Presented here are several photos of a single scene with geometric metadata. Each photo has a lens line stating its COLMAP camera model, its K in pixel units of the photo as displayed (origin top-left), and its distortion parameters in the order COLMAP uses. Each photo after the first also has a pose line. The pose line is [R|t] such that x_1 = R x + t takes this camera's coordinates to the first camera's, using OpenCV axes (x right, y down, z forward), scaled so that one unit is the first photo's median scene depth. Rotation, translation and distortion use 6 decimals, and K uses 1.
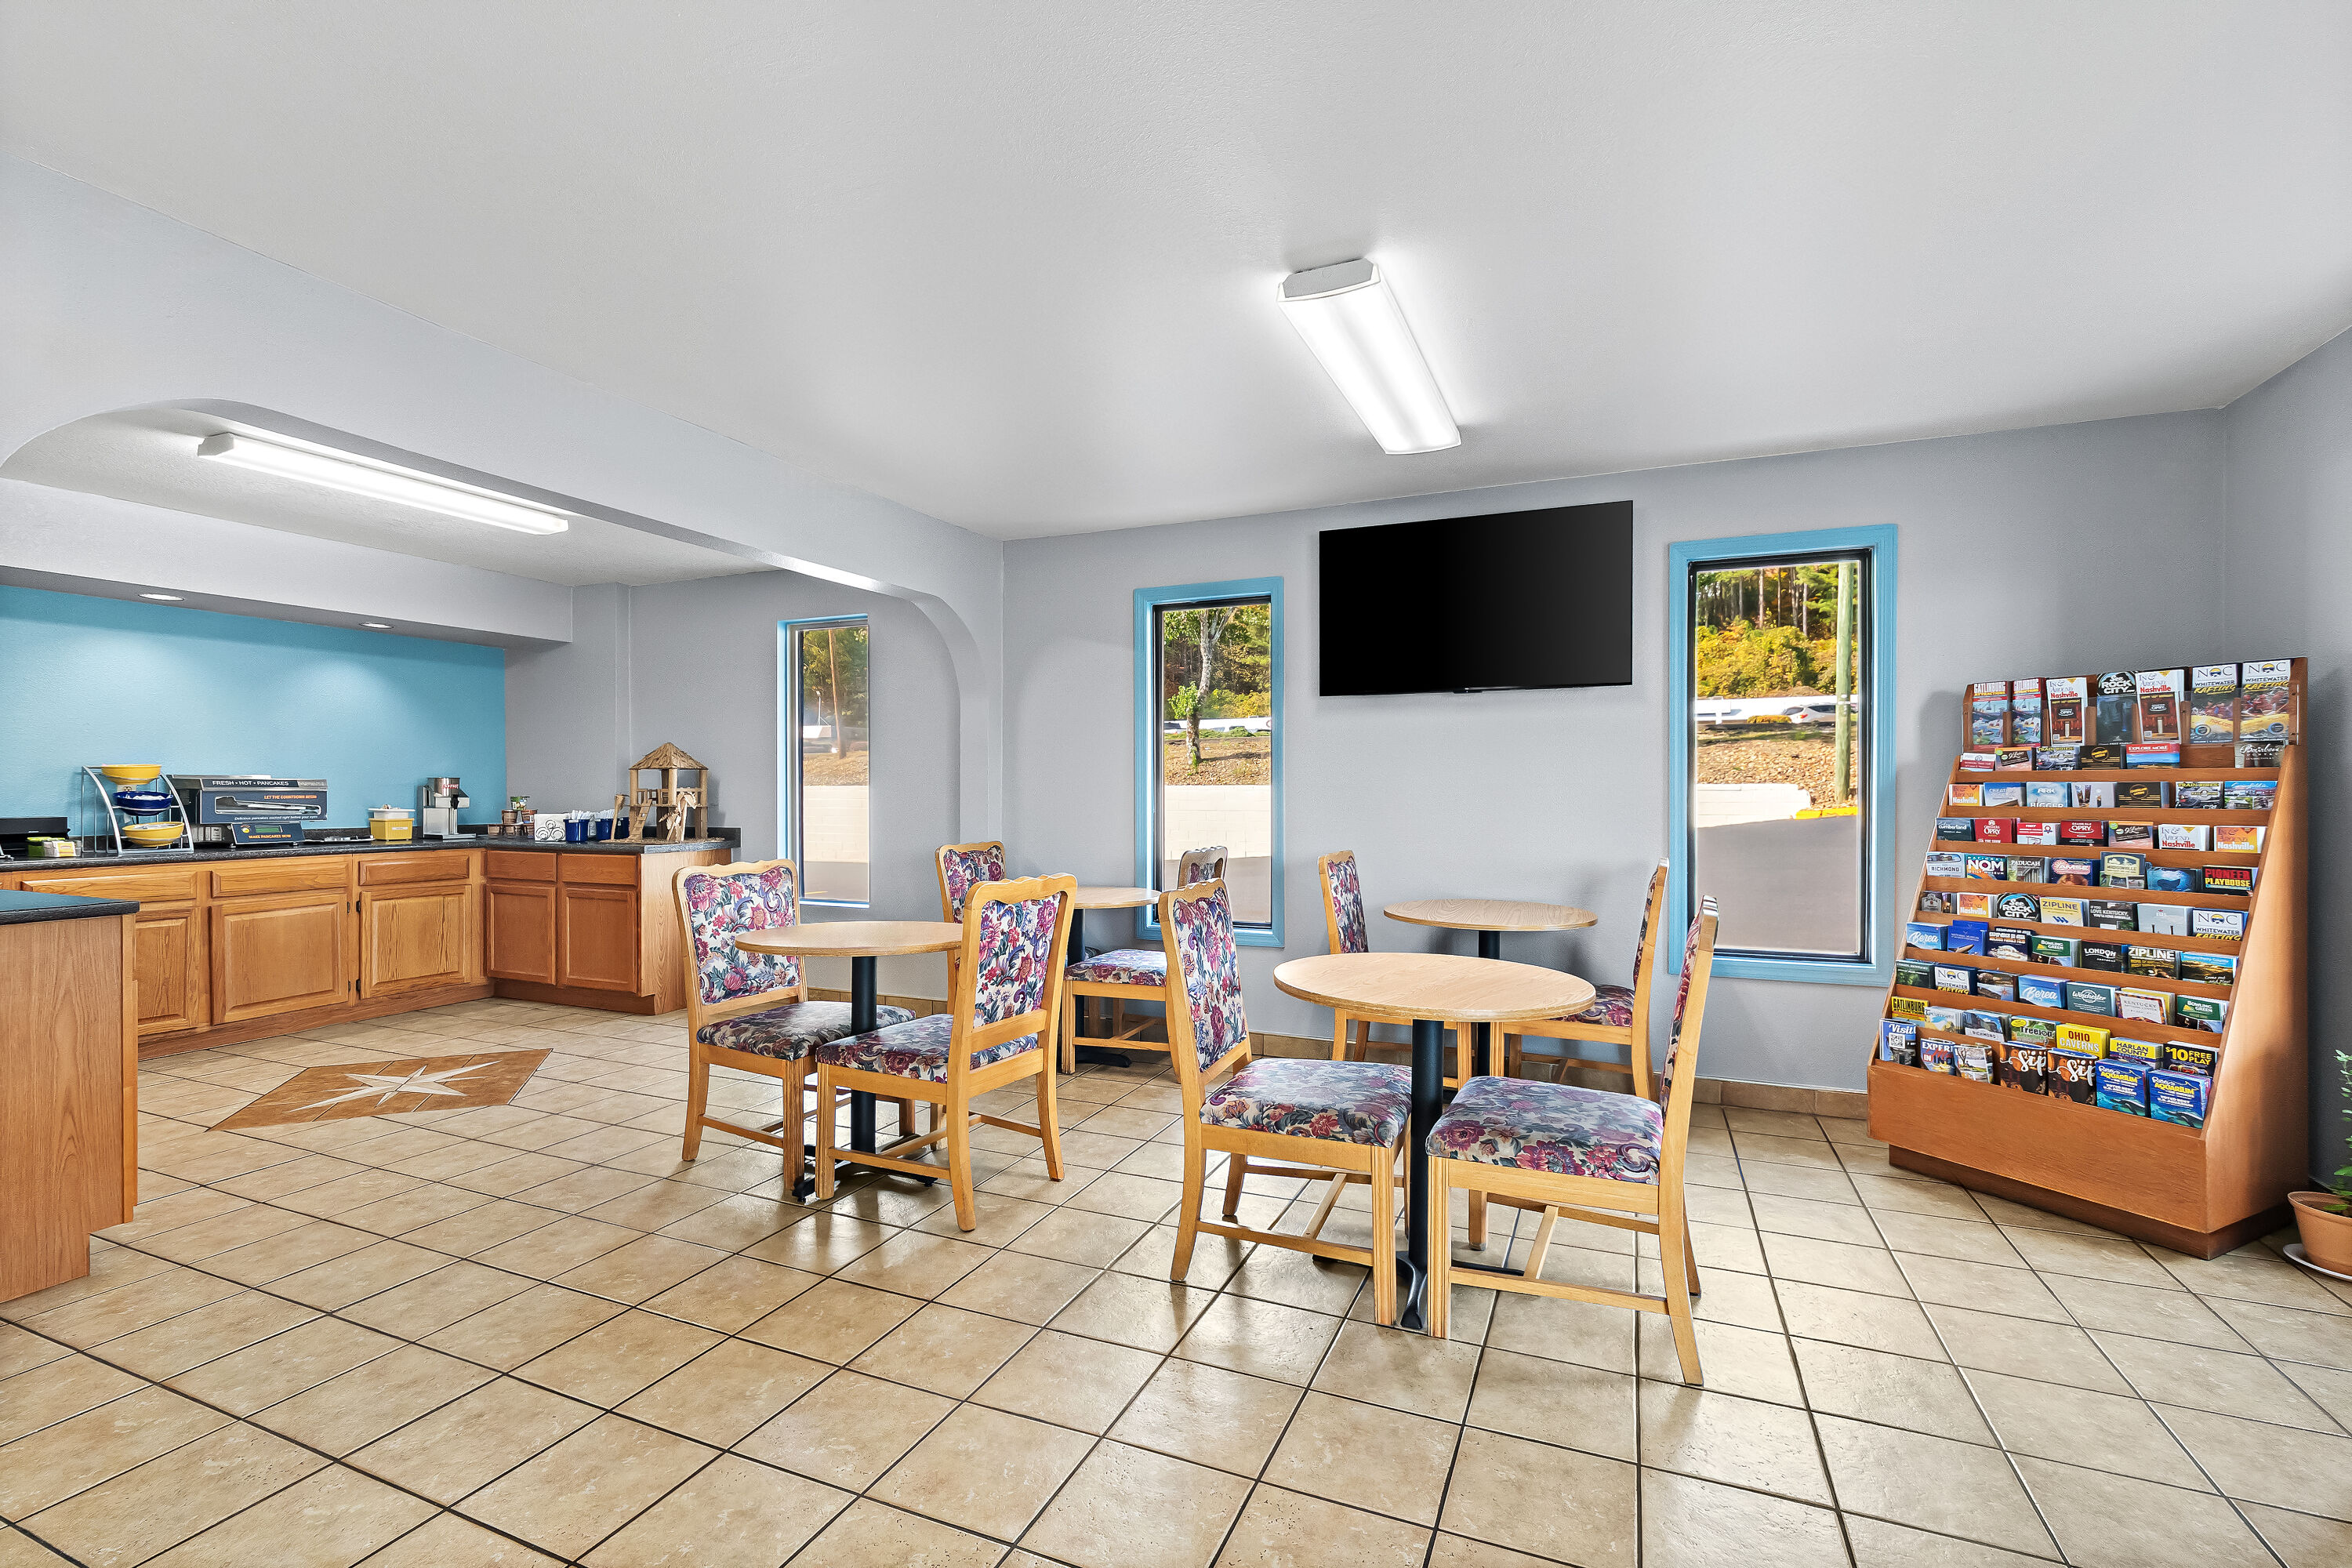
lens RADIAL K [[1048.4, 0, 1175.9], [0, 1048.4, 791.7], [0, 0, 1]] dist [-0.008887, -0.001461]
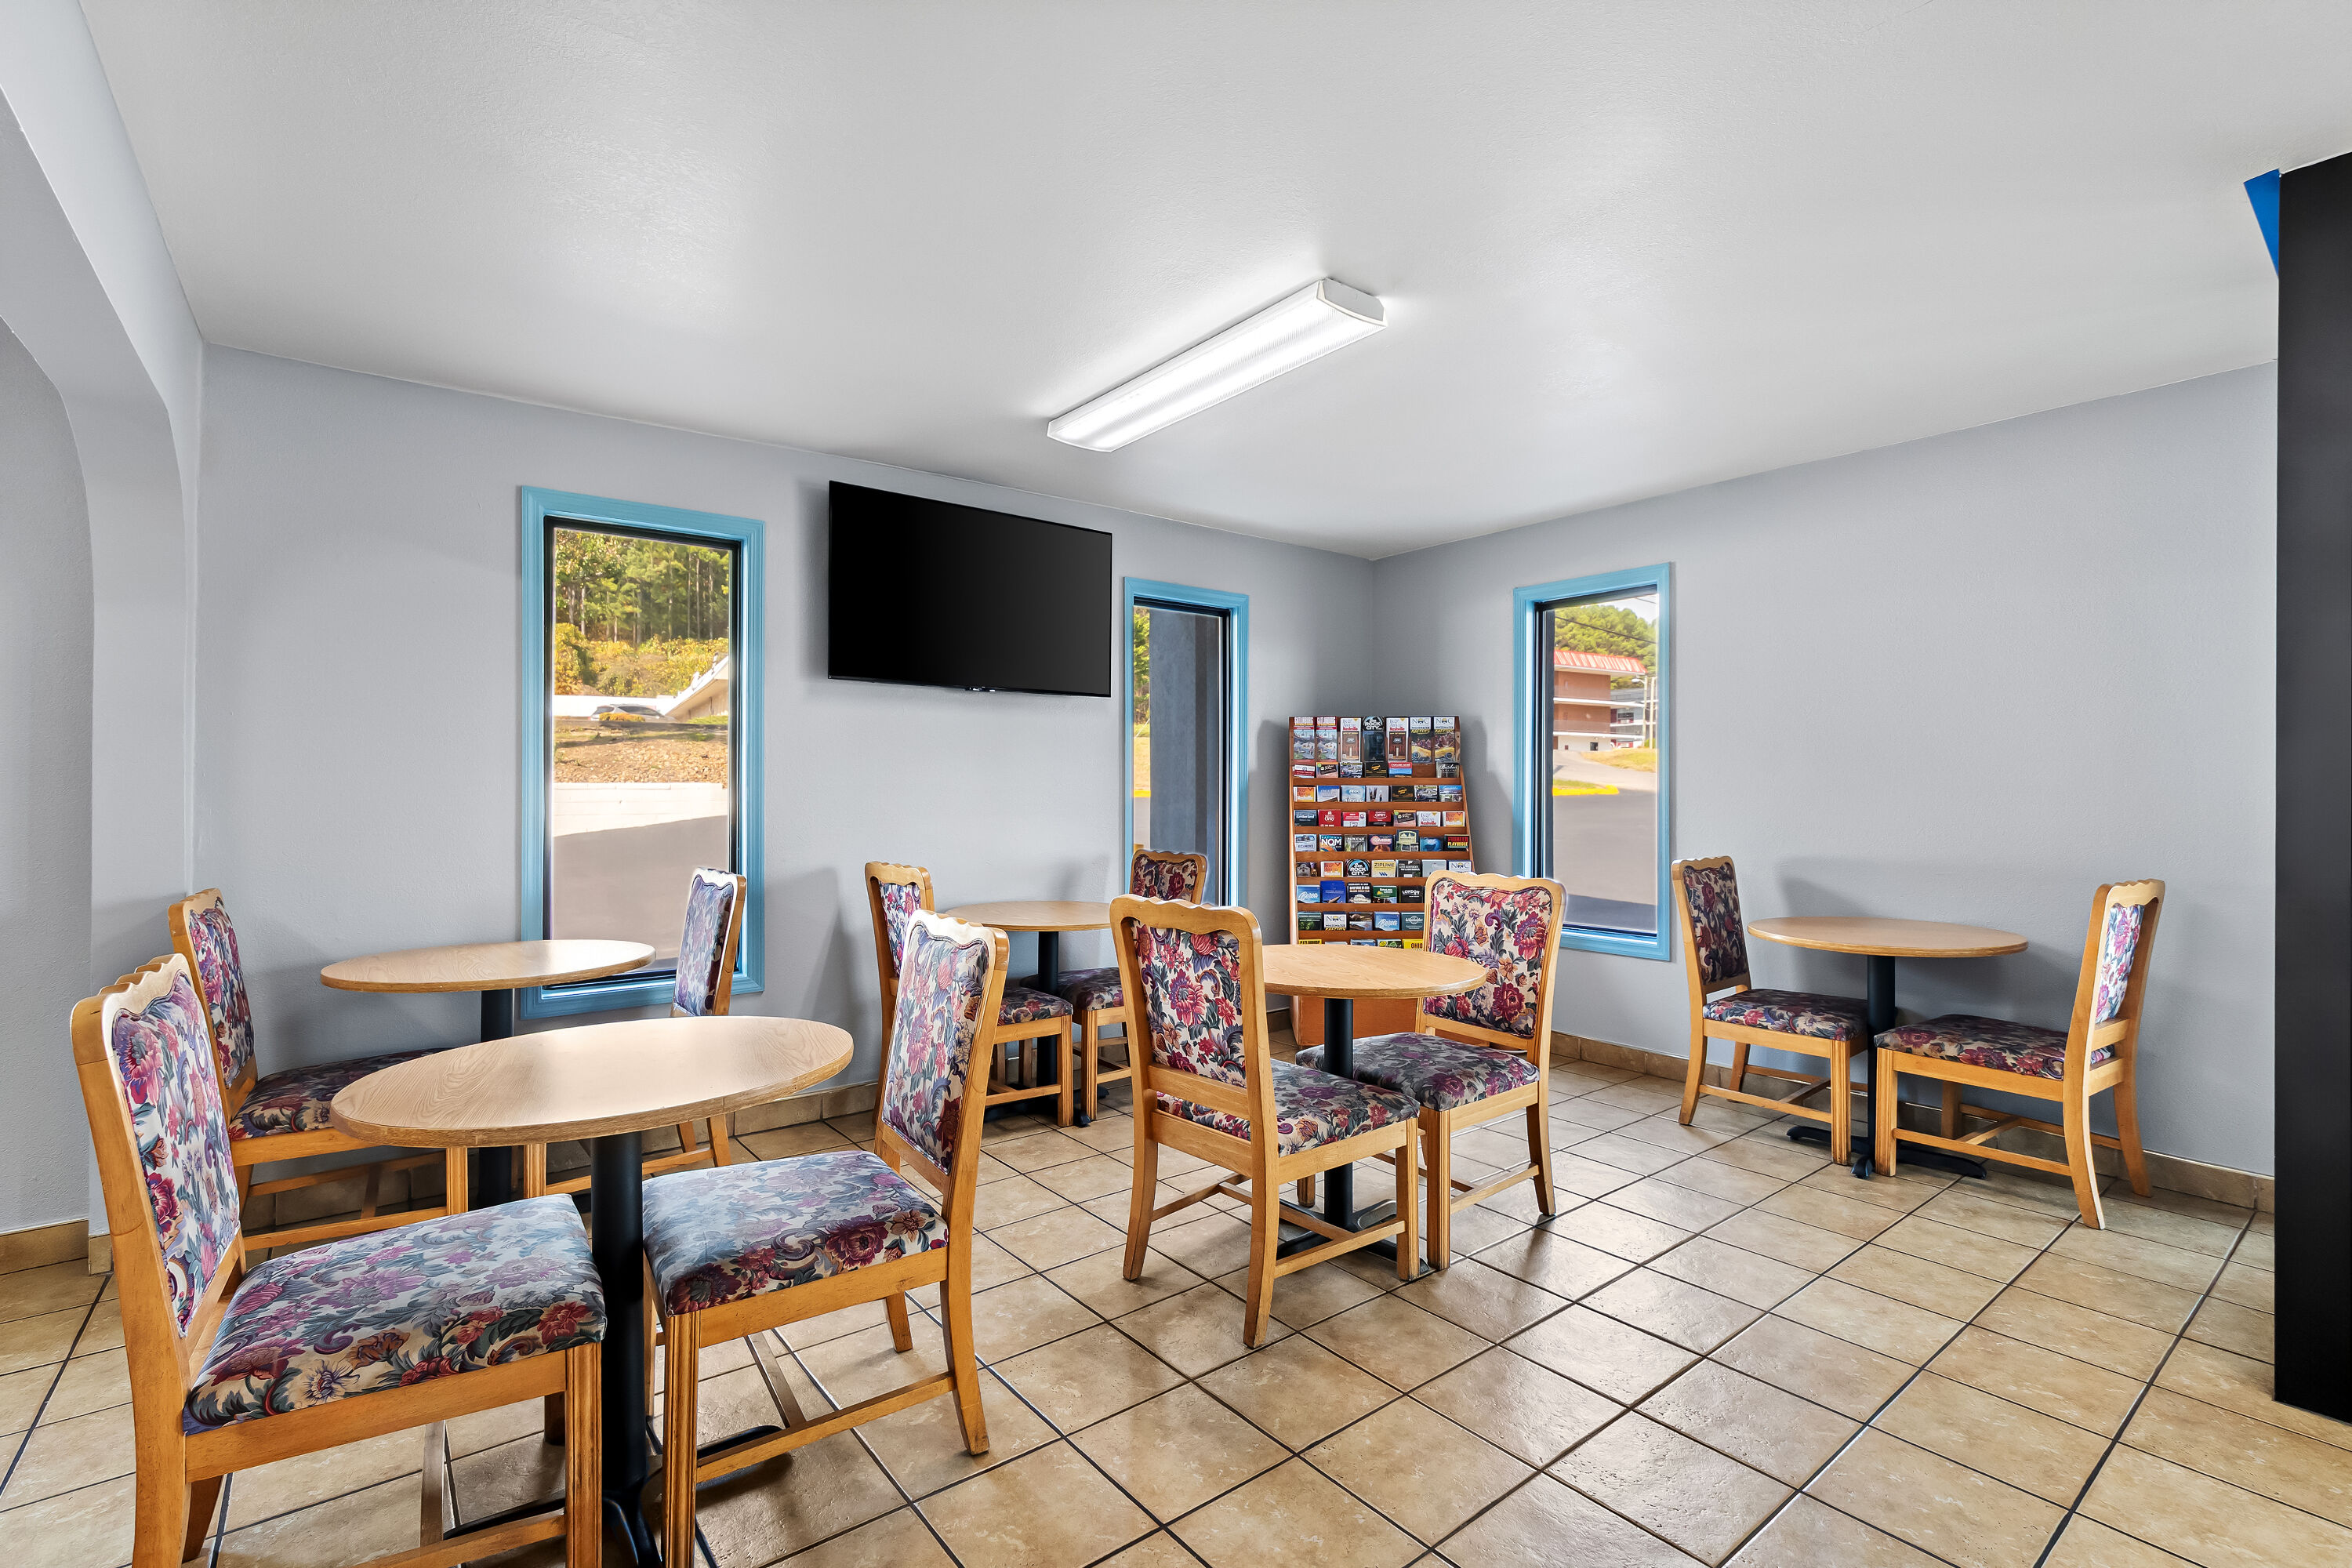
lens RADIAL K [[1048.4, 0, 1177.7], [0, 1048.4, 785.1], [0, 0, 1]] dist [-0.008887, -0.001461]
pose [[0.476719, 0.002866, 0.879051, -0.650684], [0.000596, 0.999993, -0.003584, -0.004526], [-0.879056, 0.002232, 0.476714, 0.506665]]
